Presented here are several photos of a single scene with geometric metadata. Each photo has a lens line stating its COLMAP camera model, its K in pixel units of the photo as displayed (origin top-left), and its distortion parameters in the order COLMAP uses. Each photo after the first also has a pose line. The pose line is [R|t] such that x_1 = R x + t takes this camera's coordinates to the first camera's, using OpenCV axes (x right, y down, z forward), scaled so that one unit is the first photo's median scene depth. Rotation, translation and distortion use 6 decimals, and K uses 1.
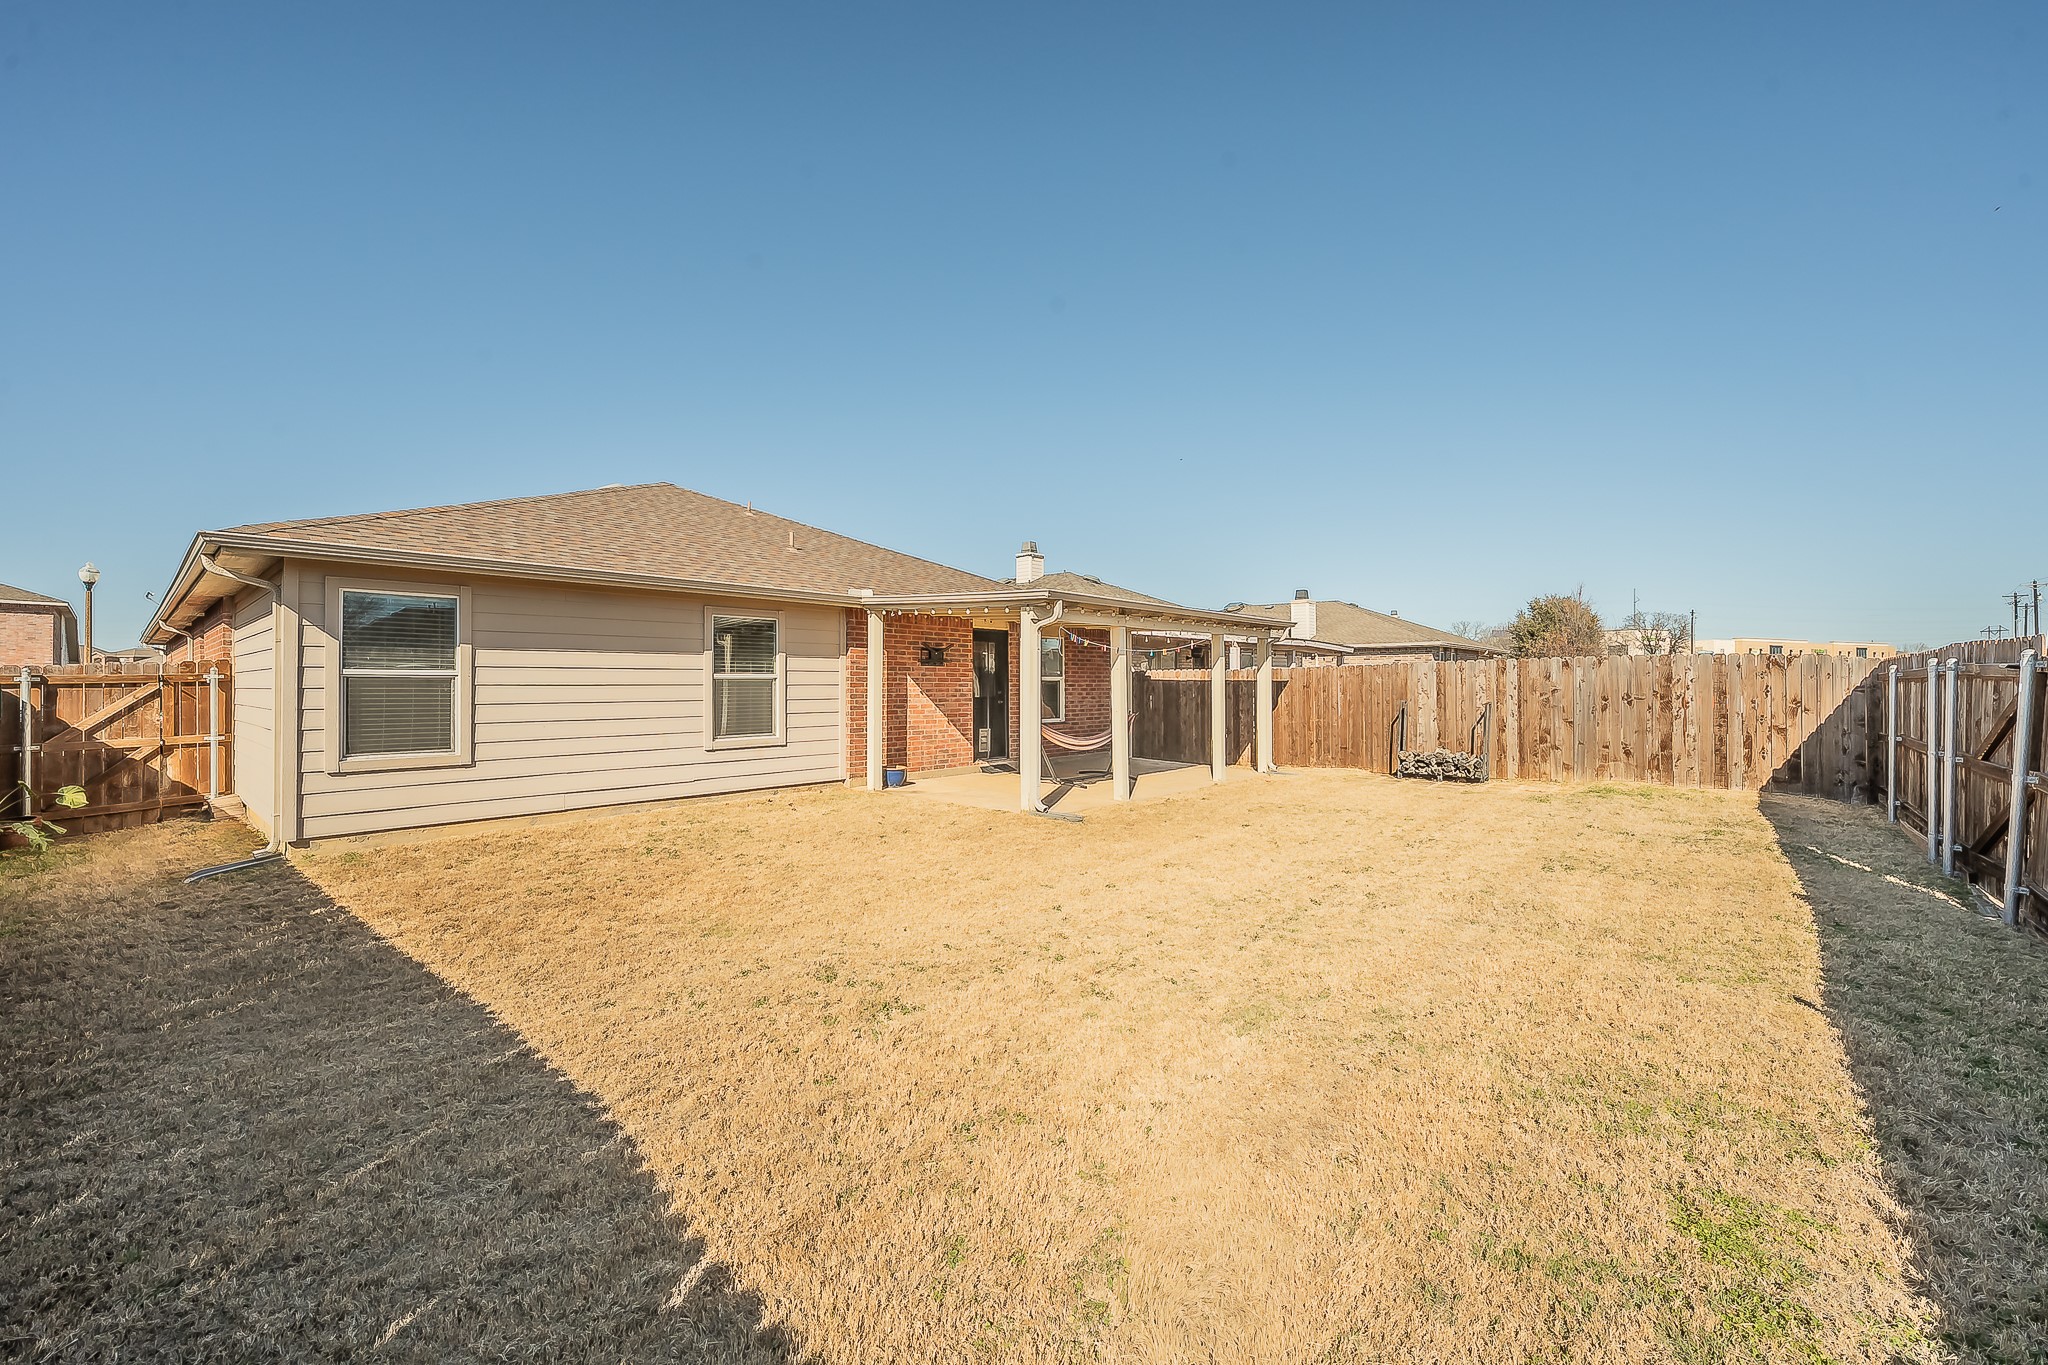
lens RADIAL K [[793.1, 0, 1024.0], [0, 793.1, 682.5], [0, 0, 1]] dist [-0.001139, -0.000054]
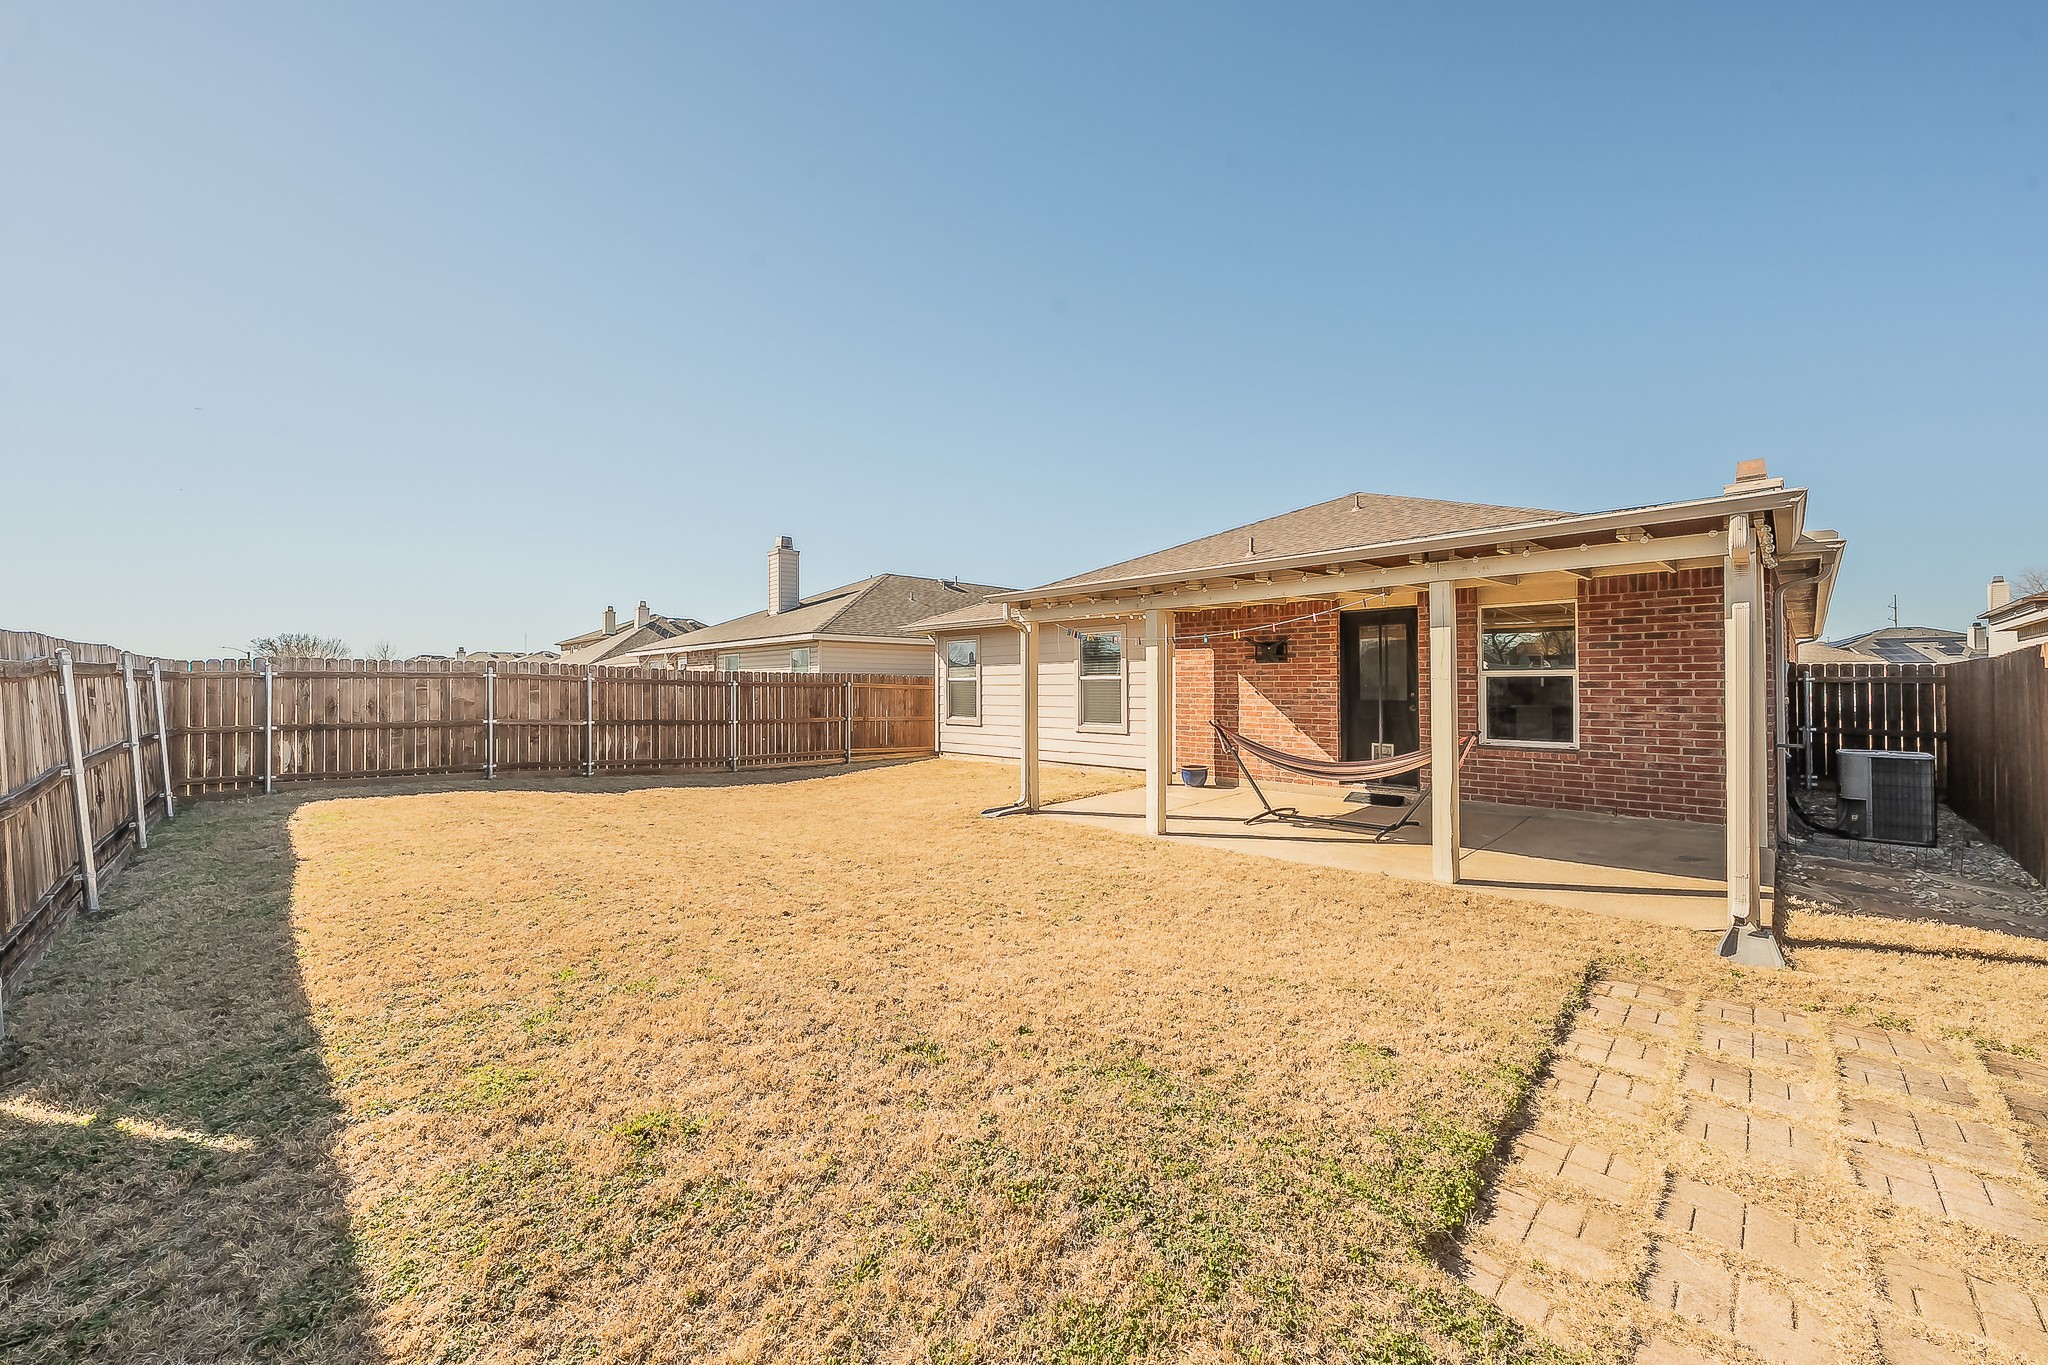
lens RADIAL K [[793.1, 0, 1024.0], [0, 793.1, 682.5], [0, 0, 1]] dist [-0.001139, -0.000054]
pose [[-0.083338, -0.000130, -0.996521, 0.750916], [0.007656, 0.999970, -0.000771, -0.000441], [0.996492, -0.007693, -0.083335, 0.768772]]
